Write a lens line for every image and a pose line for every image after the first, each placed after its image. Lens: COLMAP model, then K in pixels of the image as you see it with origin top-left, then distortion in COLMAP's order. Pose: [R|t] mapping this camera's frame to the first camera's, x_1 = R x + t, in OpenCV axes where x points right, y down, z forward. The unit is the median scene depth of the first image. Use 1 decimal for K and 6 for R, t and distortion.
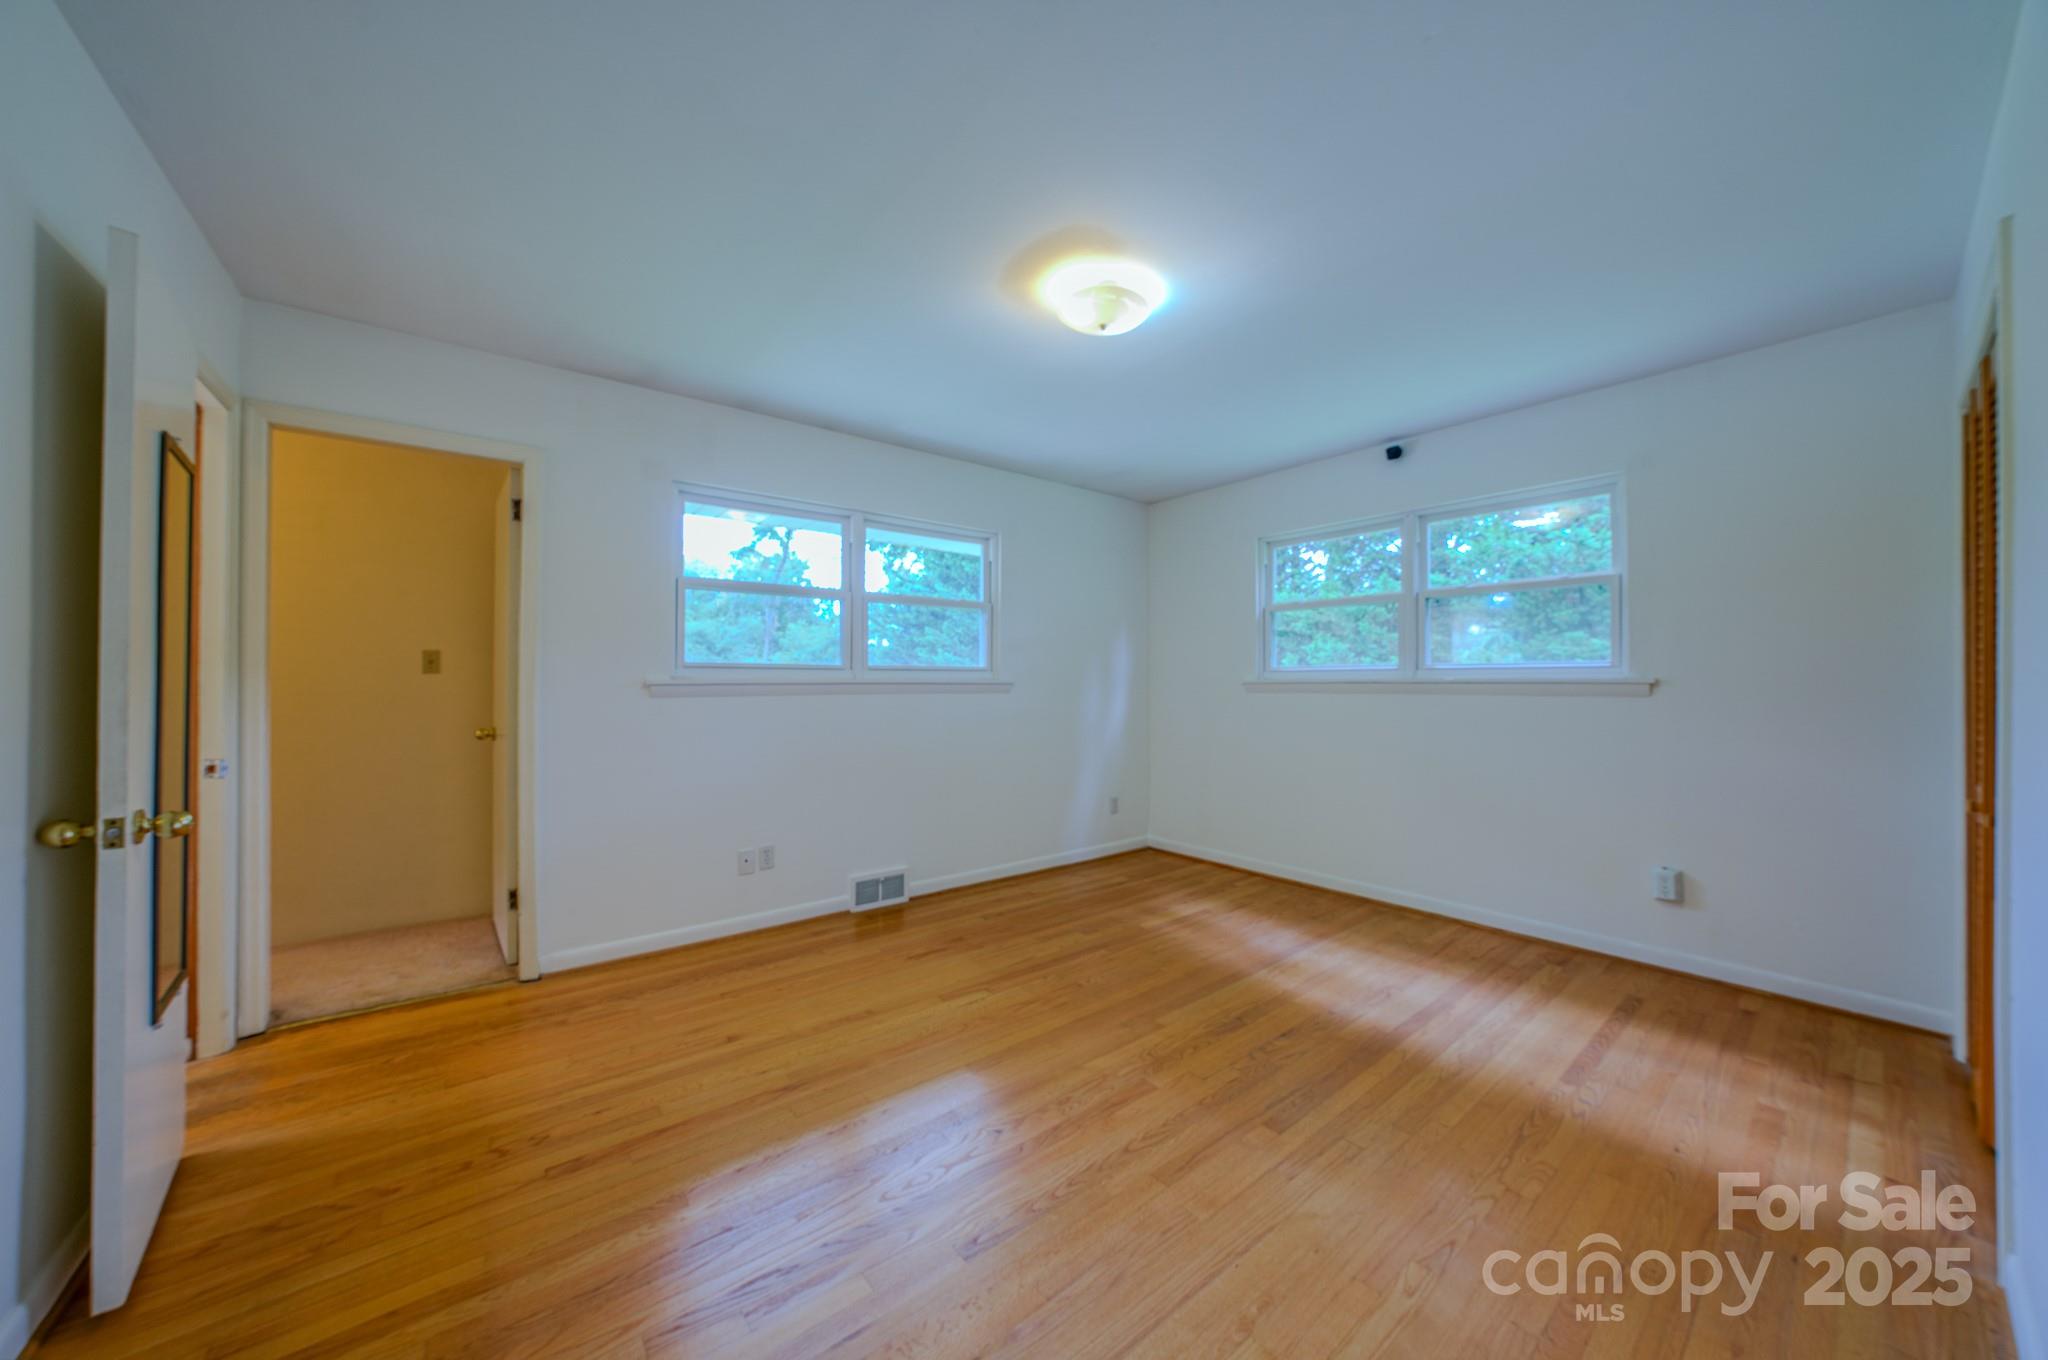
lens RADIAL K [[689.9, 0, 1027.9], [0, 689.9, 674.5], [0, 0, 1]] dist [-0.029133, 0.004785]
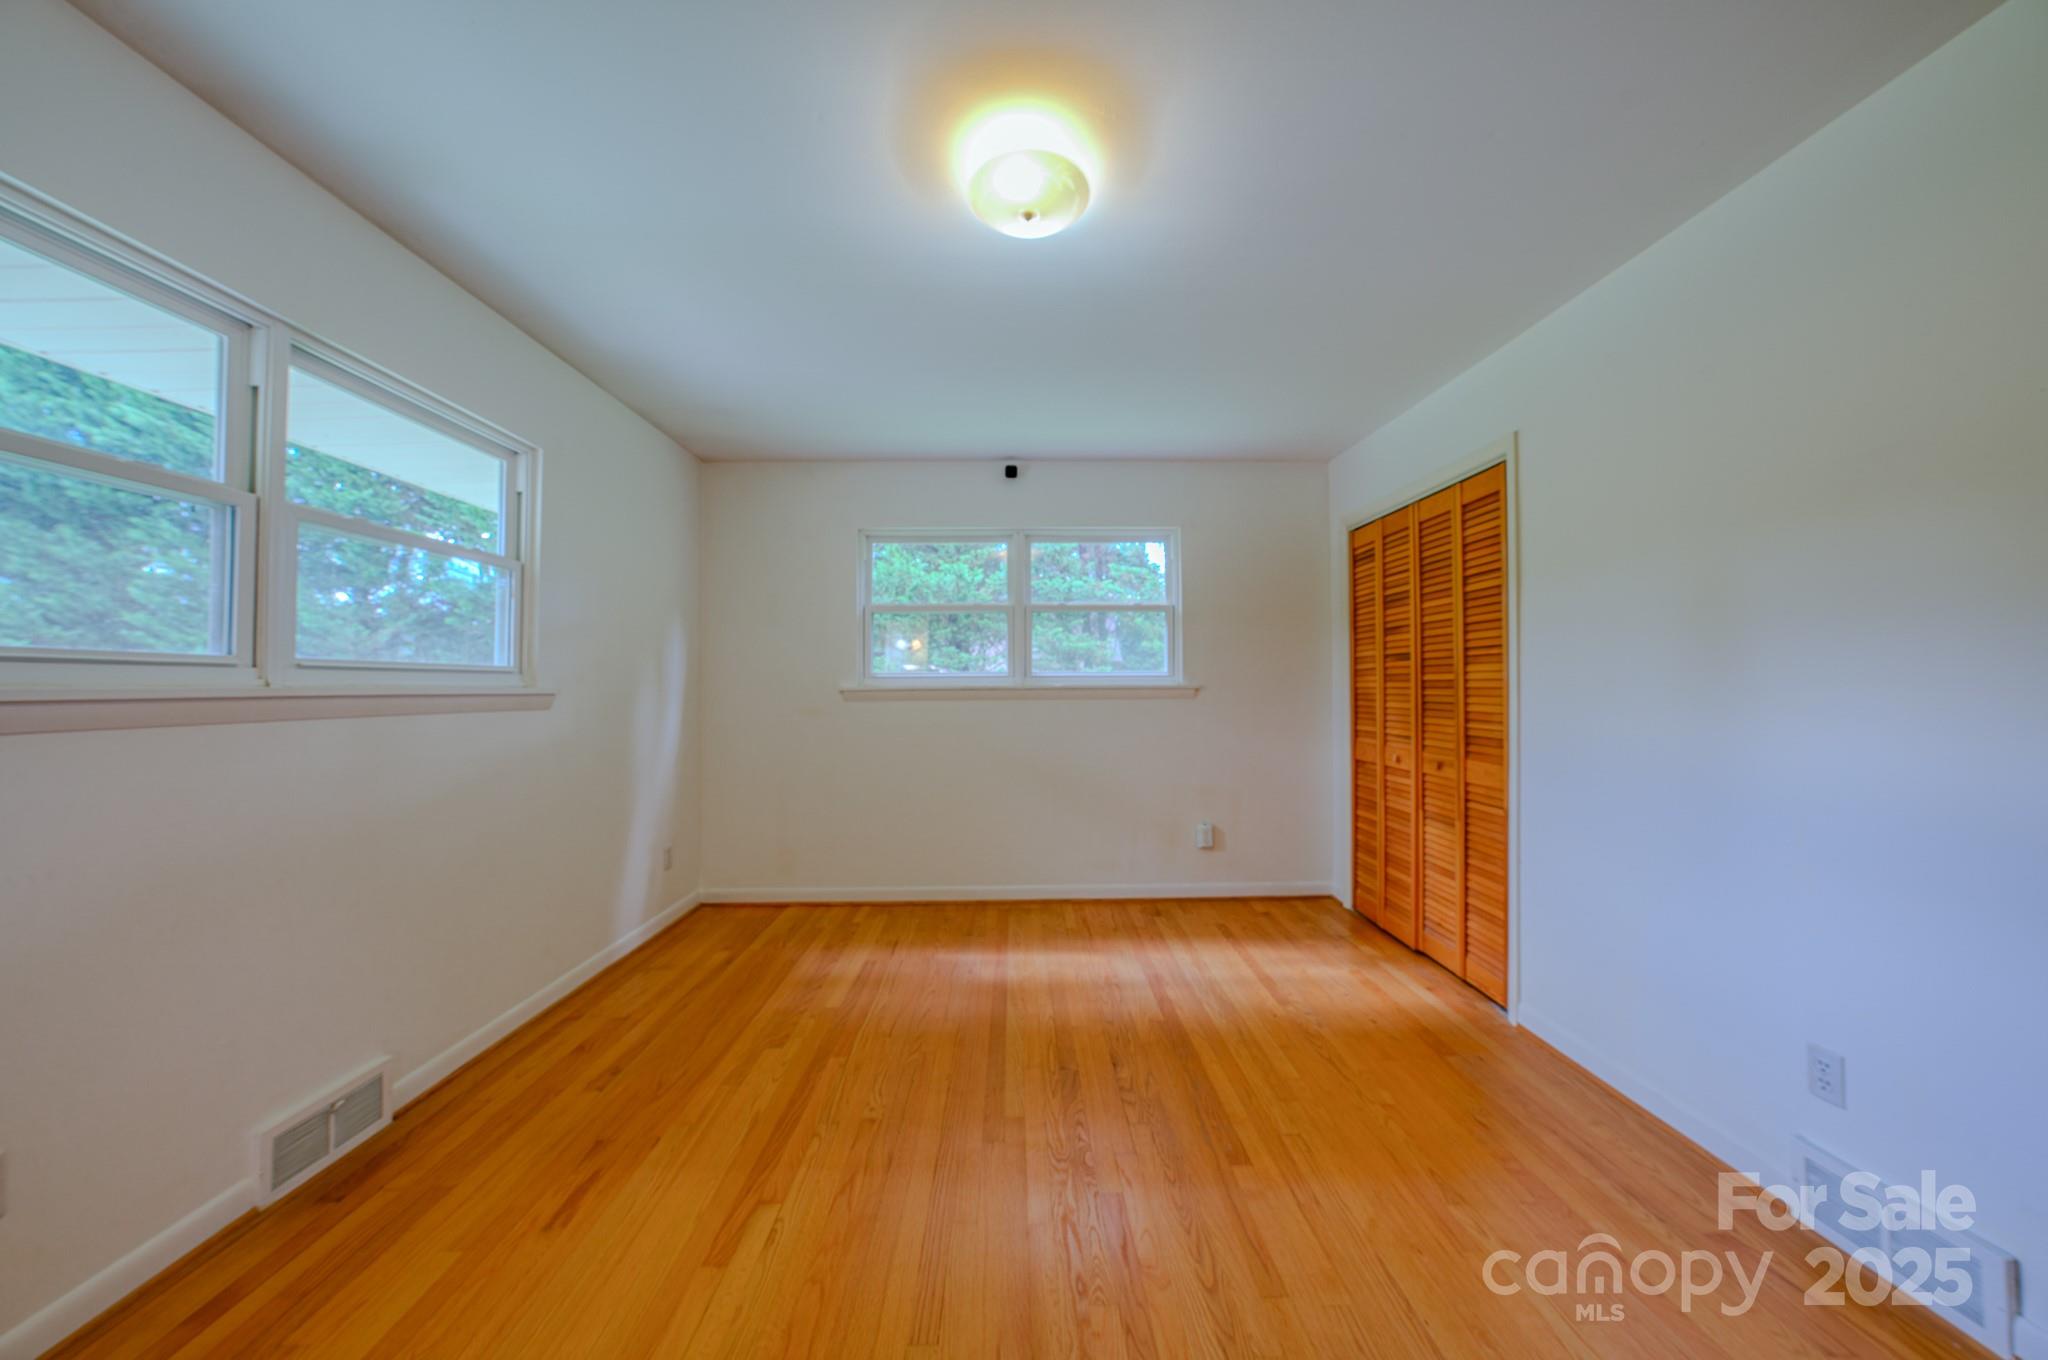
lens RADIAL K [[689.9, 0, 1027.9], [0, 689.9, 674.5], [0, 0, 1]] dist [-0.029133, 0.004785]
pose [[0.612737, 0.010385, 0.790219, -0.290339], [-0.002817, 0.999936, -0.010957, 0.001121], [-0.790282, 0.004488, 0.612727, 0.332534]]
